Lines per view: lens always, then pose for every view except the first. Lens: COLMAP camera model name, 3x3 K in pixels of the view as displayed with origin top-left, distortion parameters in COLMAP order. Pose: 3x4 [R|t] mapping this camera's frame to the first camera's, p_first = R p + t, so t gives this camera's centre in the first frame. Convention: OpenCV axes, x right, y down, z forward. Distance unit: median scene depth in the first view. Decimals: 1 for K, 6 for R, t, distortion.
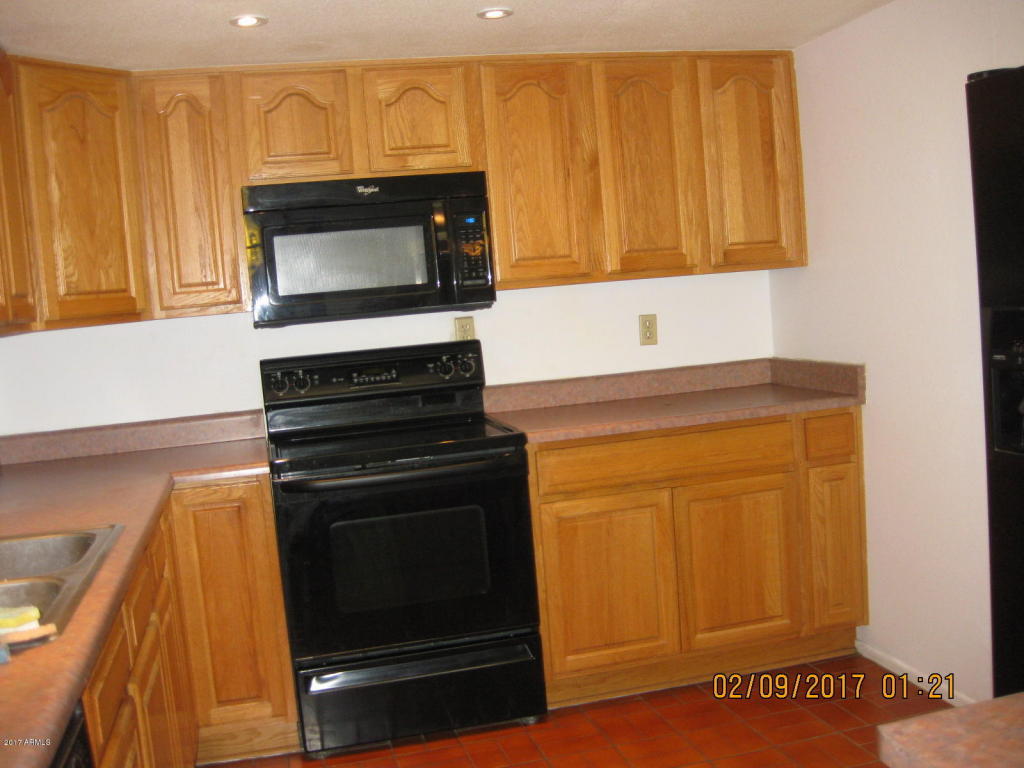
lens RADIAL K [[1059.6, 0, 512.0], [0, 1059.6, 384.0], [0, 0, 1]] dist [-0.184413, 0.155584]
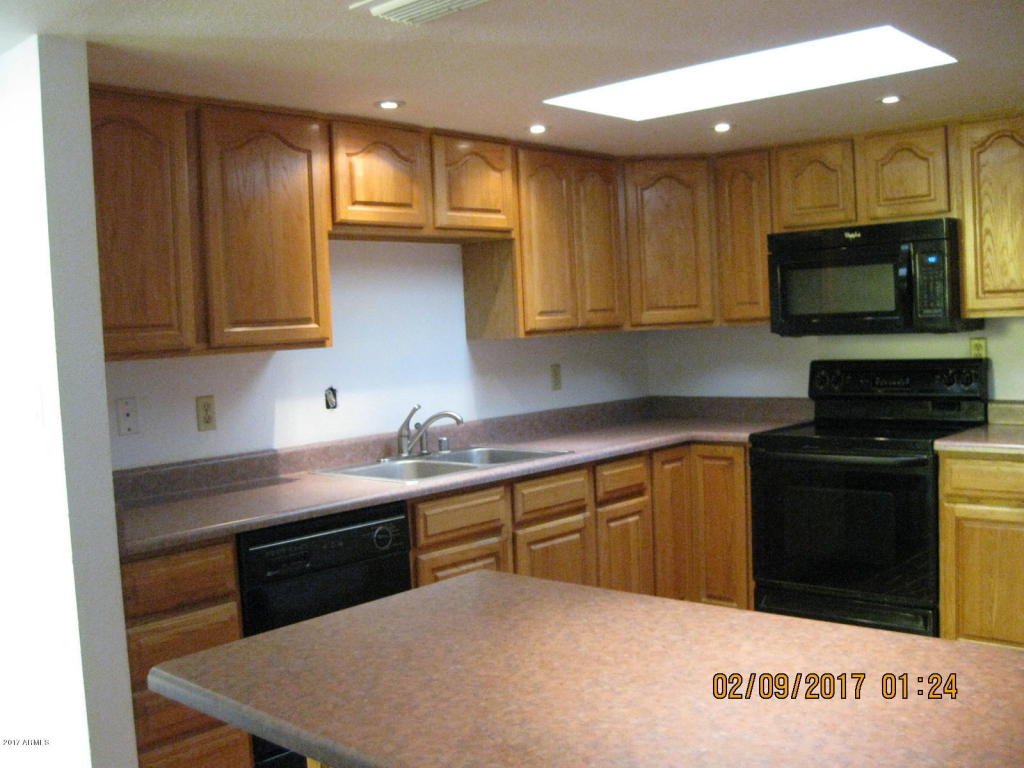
lens RADIAL K [[1059.6, 0, 512.0], [0, 1059.6, 384.0], [0, 0, 1]] dist [-0.184413, 0.155584]
pose [[0.564722, 0.100175, -0.819179, 0.658724], [-0.073154, 0.994775, 0.071217, -0.062343], [0.822032, 0.019709, 0.569100, -0.054176]]
